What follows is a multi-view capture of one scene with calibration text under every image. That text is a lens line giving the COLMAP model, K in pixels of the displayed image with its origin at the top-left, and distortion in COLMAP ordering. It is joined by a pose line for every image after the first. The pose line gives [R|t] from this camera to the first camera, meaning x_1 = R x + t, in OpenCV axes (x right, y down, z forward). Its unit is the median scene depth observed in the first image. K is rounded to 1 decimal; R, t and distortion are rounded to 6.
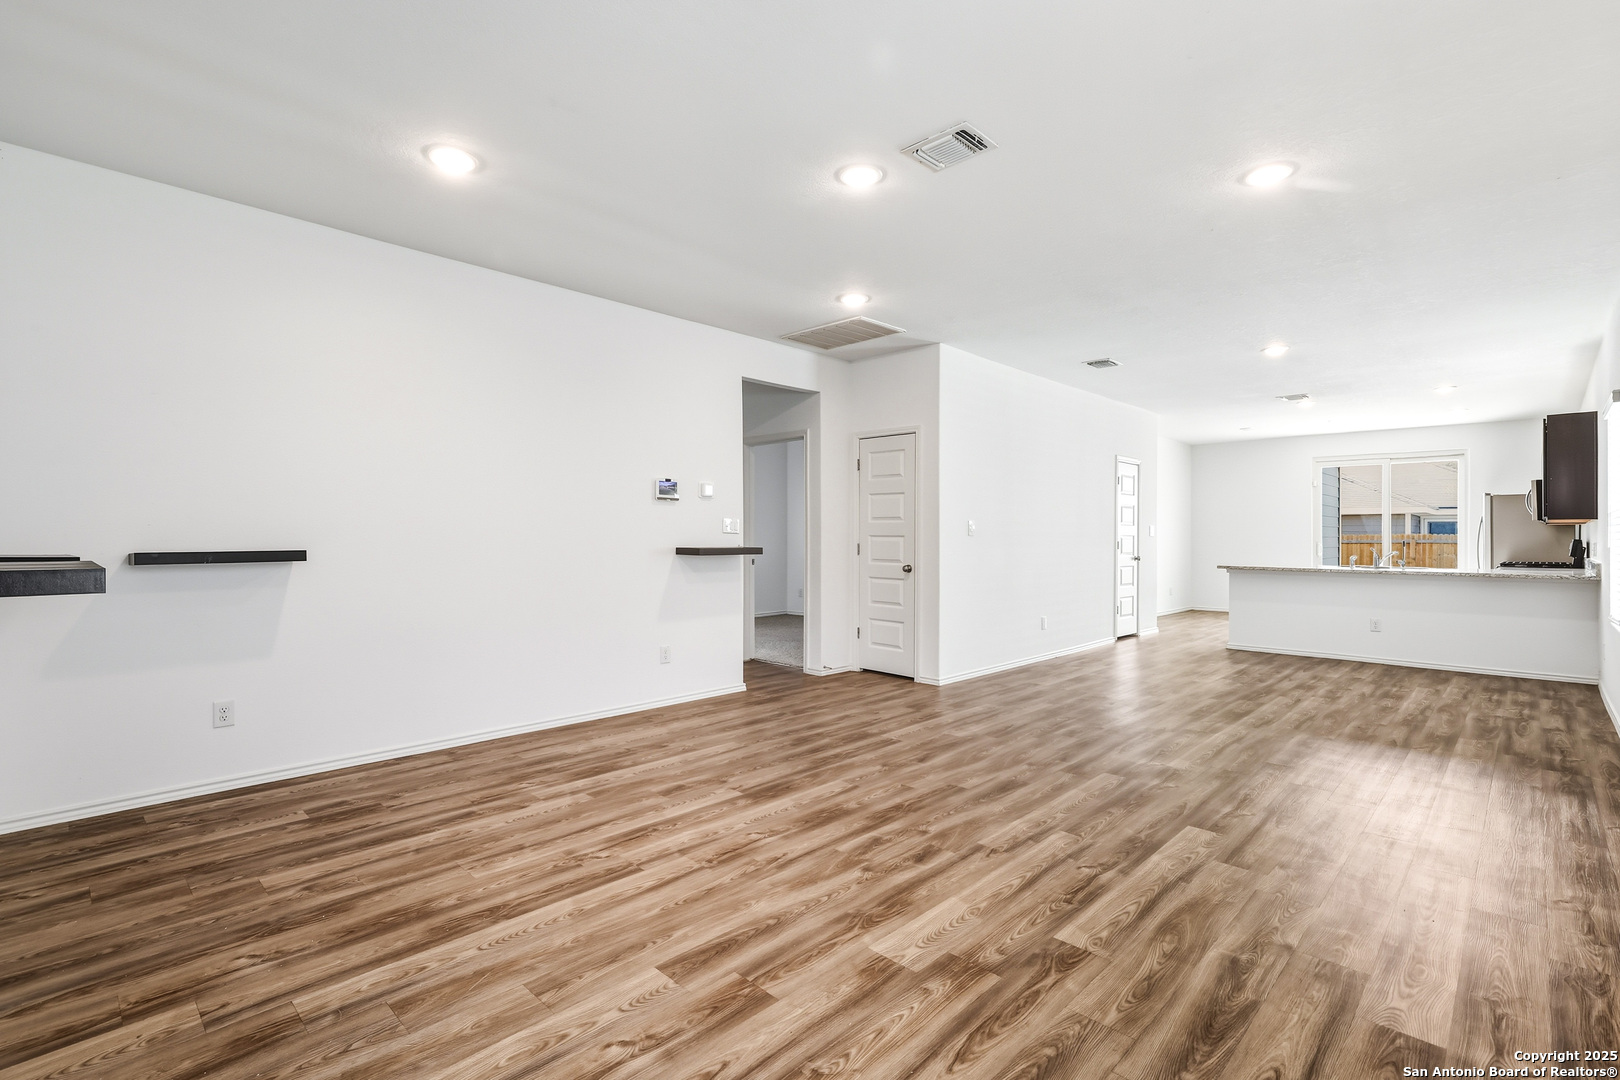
lens RADIAL K [[745.7, 0, 814.5], [0, 745.7, 538.5], [0, 0, 1]] dist [0.000302, -0.000168]
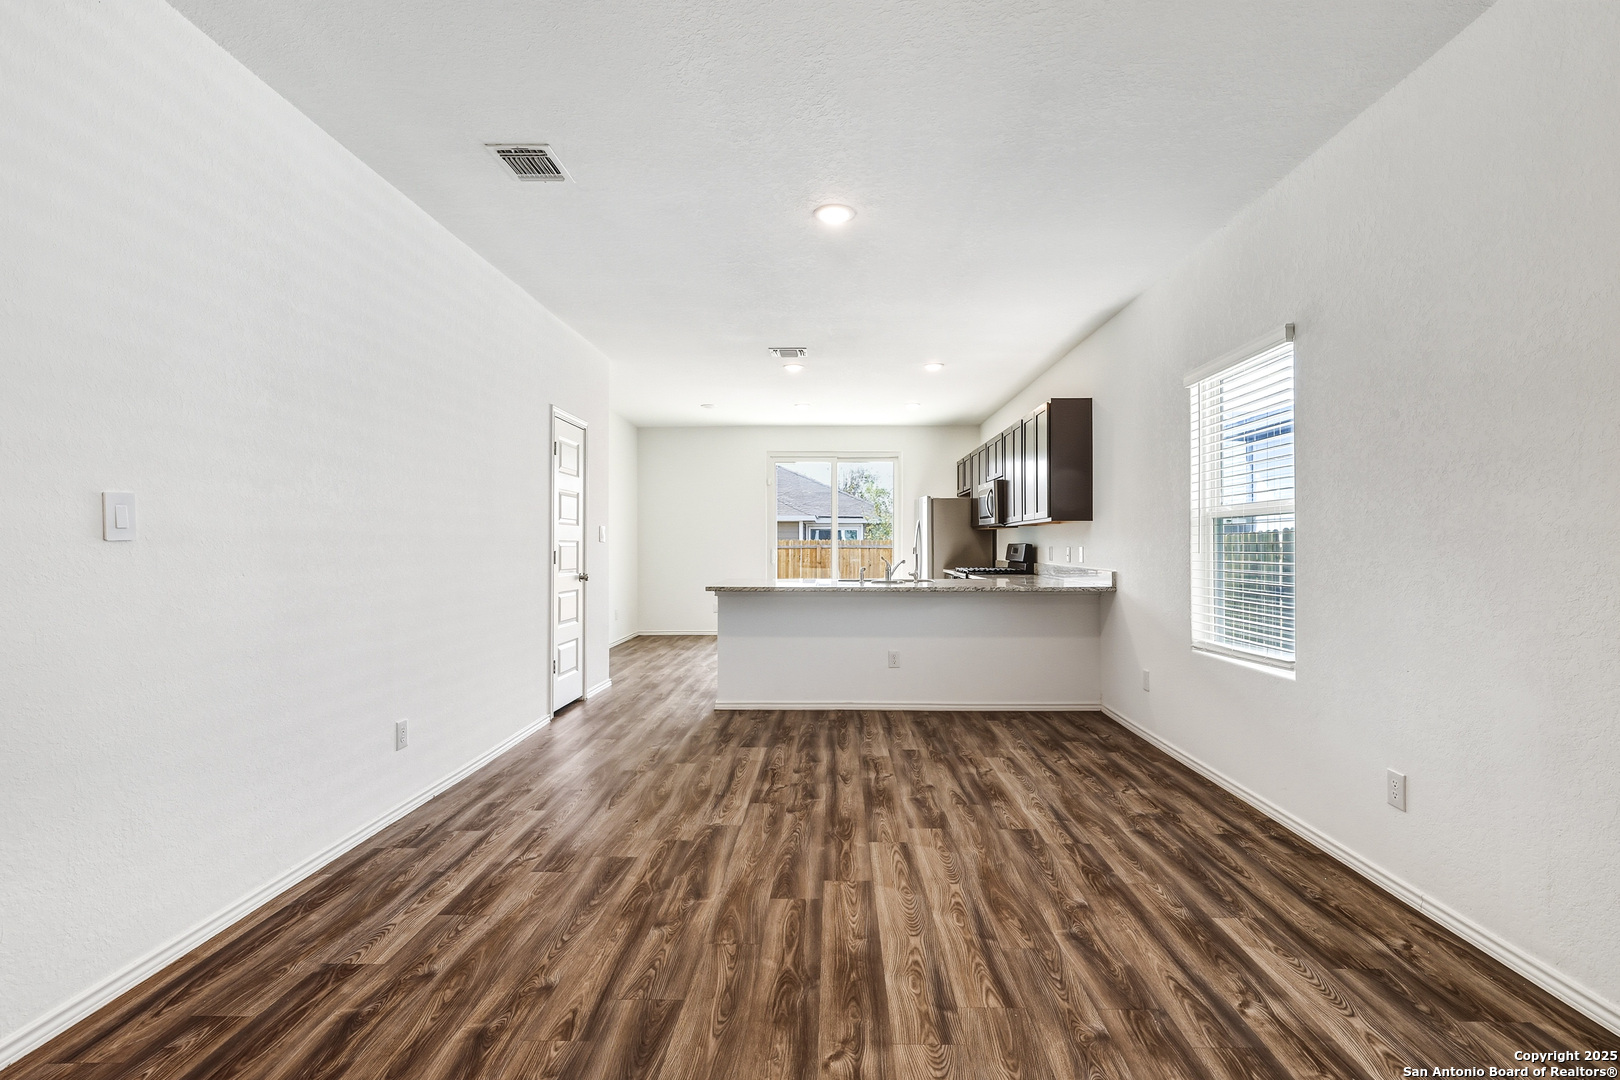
lens RADIAL K [[745.7, 0, 814.5], [0, 745.7, 538.5], [0, 0, 1]] dist [0.000302, -0.000168]
pose [[0.738054, 0.001380, 0.674741, 0.354983], [0.004842, 0.999961, -0.007341, -0.001342], [-0.674725, 0.008685, 0.738018, 0.942800]]
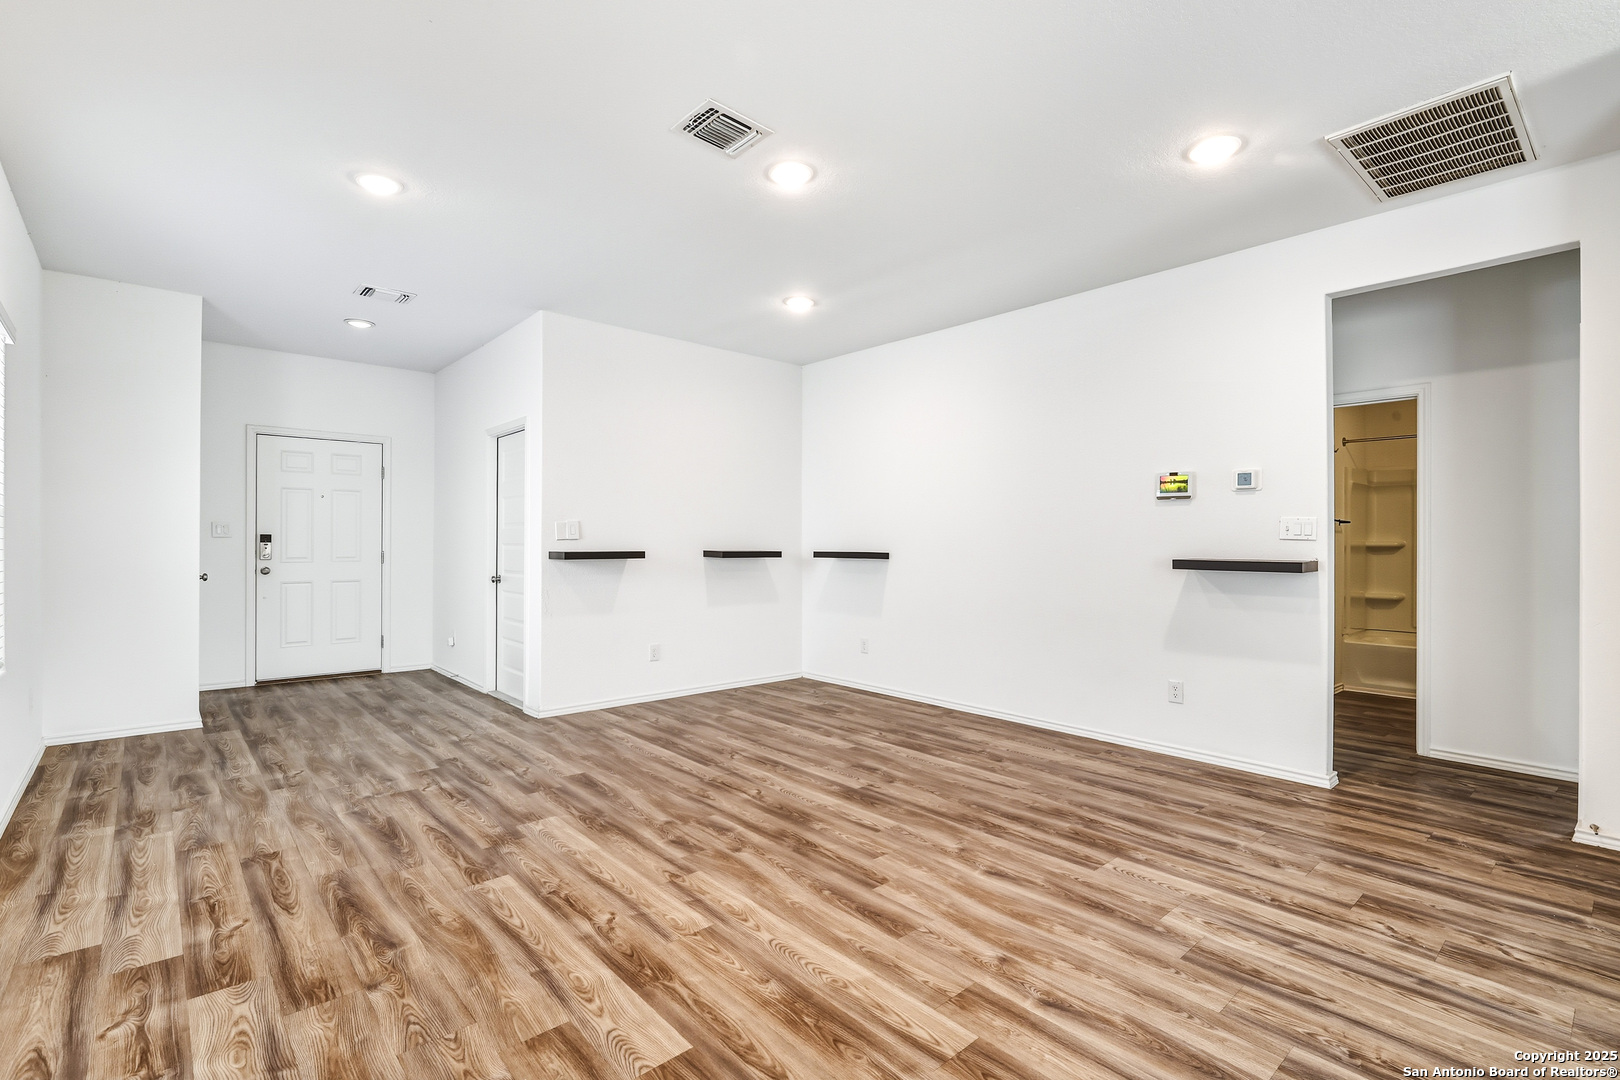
lens RADIAL K [[745.7, 0, 814.5], [0, 745.7, 538.5], [0, 0, 1]] dist [0.000302, -0.000168]
pose [[-0.073734, -0.008706, -0.997240, 0.865783], [-0.008318, 0.999932, -0.008114, 0.000102], [0.997243, 0.007697, -0.073801, 0.919054]]
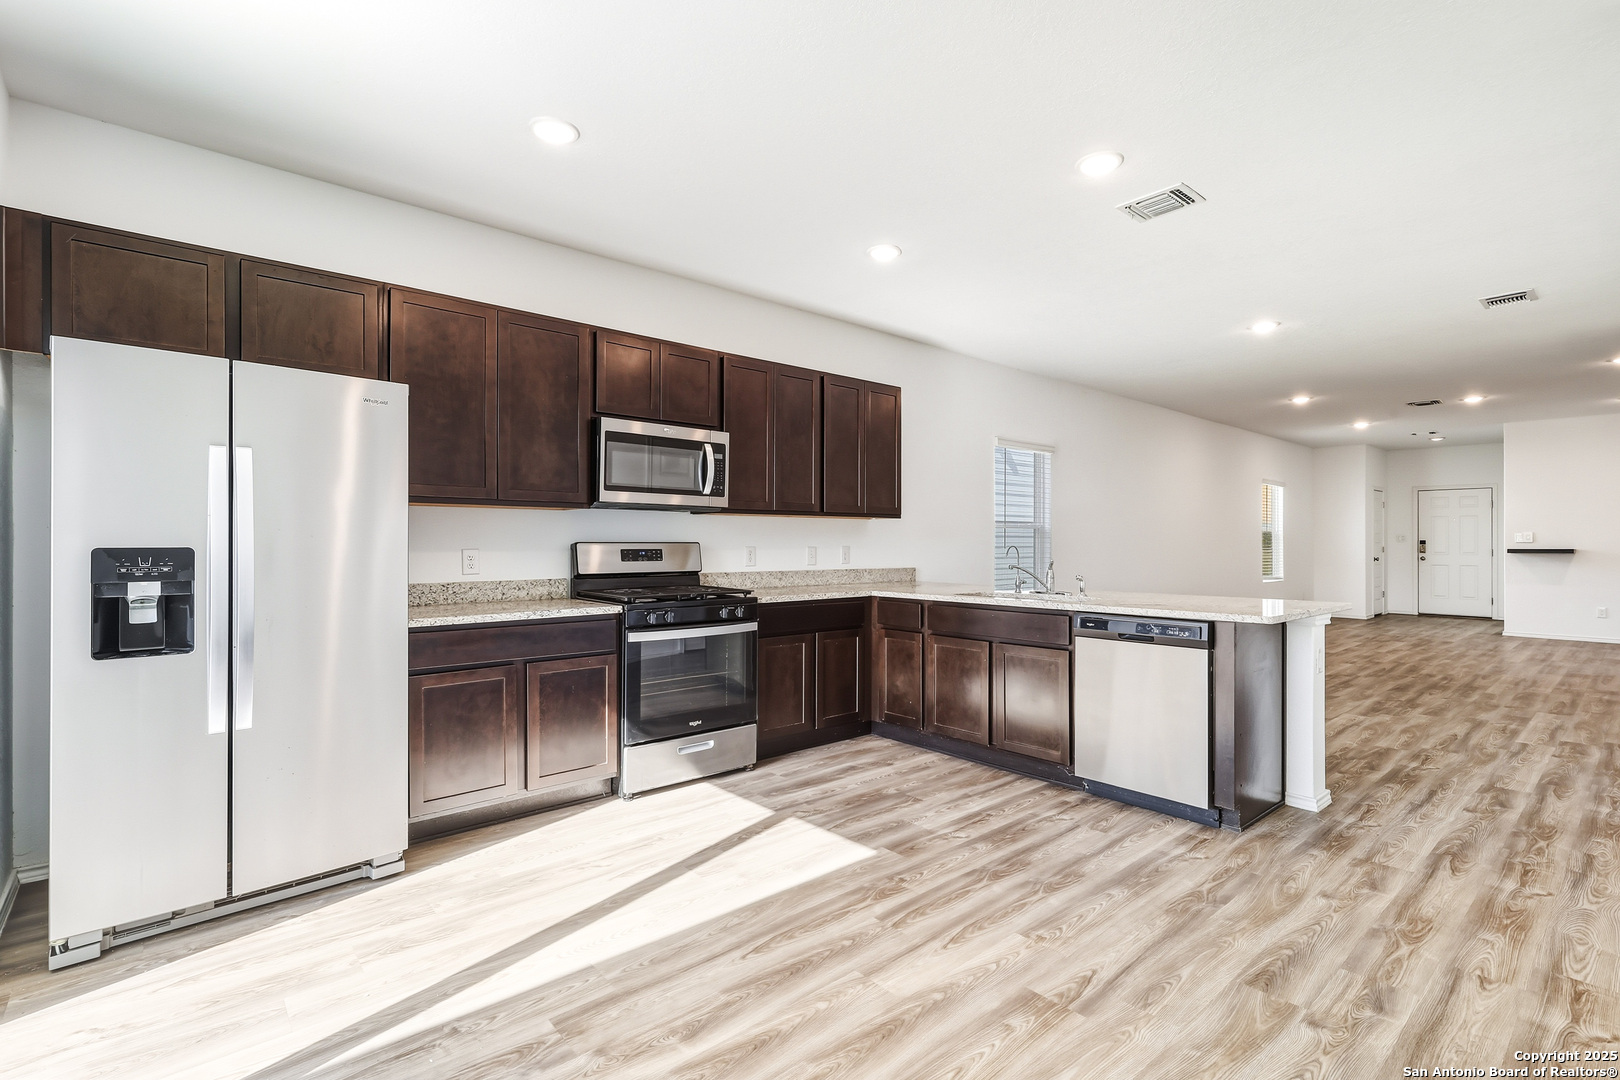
lens RADIAL K [[745.7, 0, 814.5], [0, 745.7, 538.5], [0, 0, 1]] dist [0.000302, -0.000168]
pose [[-0.996712, -0.003979, 0.080931, 1.702308], [-0.004100, 0.999991, -0.001331, -0.004986], [-0.080925, -0.001658, -0.996719, 3.034510]]
